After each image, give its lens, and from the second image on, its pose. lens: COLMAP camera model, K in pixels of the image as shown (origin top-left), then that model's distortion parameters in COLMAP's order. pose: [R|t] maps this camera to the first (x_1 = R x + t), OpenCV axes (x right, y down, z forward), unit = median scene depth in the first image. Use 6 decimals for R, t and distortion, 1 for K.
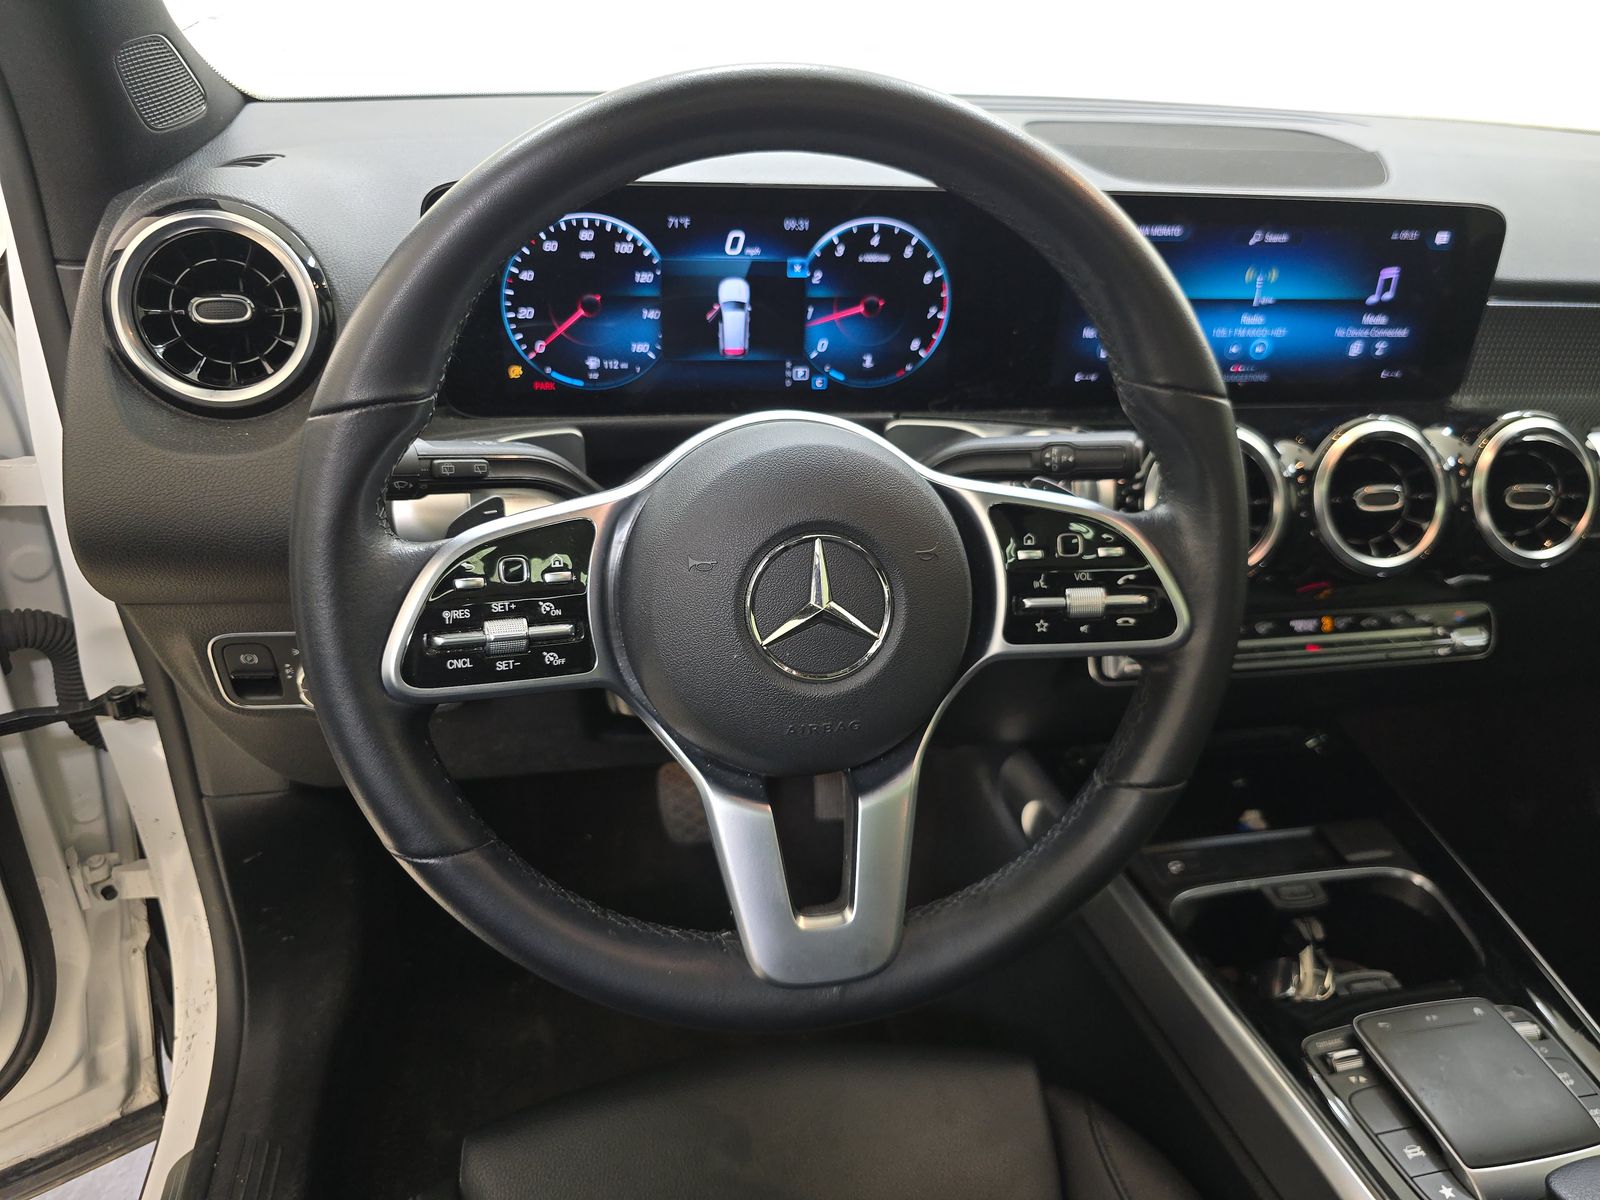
lens RADIAL K [[1073.0, 0, 811.4], [0, 1073.0, 587.3], [0, 0, 1]] dist [0.056078, -0.057273]
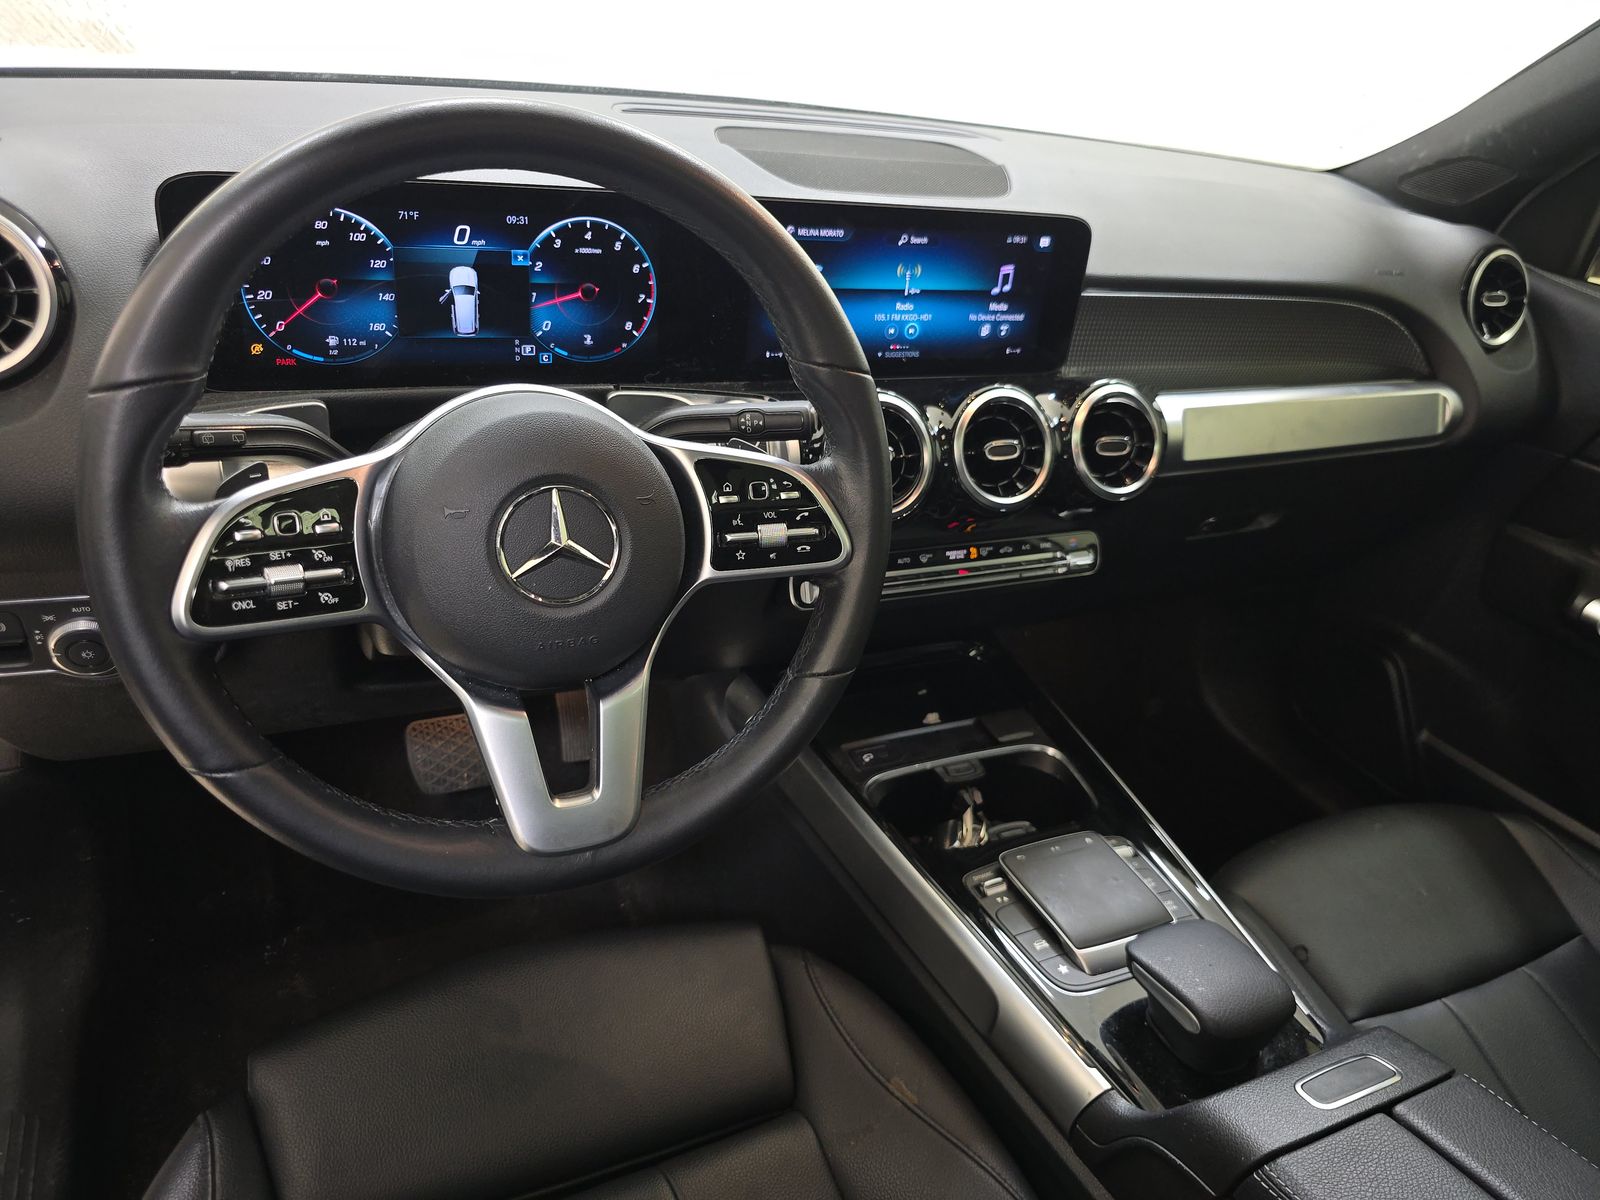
lens RADIAL K [[1073.0, 0, 811.4], [0, 1073.0, 587.3], [0, 0, 1]] dist [0.056078, -0.057273]
pose [[0.968890, -0.053749, 0.241586, -0.009530], [0.046499, 0.998283, 0.035617, 0.026652], [-0.243085, -0.023275, 0.969726, -0.197631]]
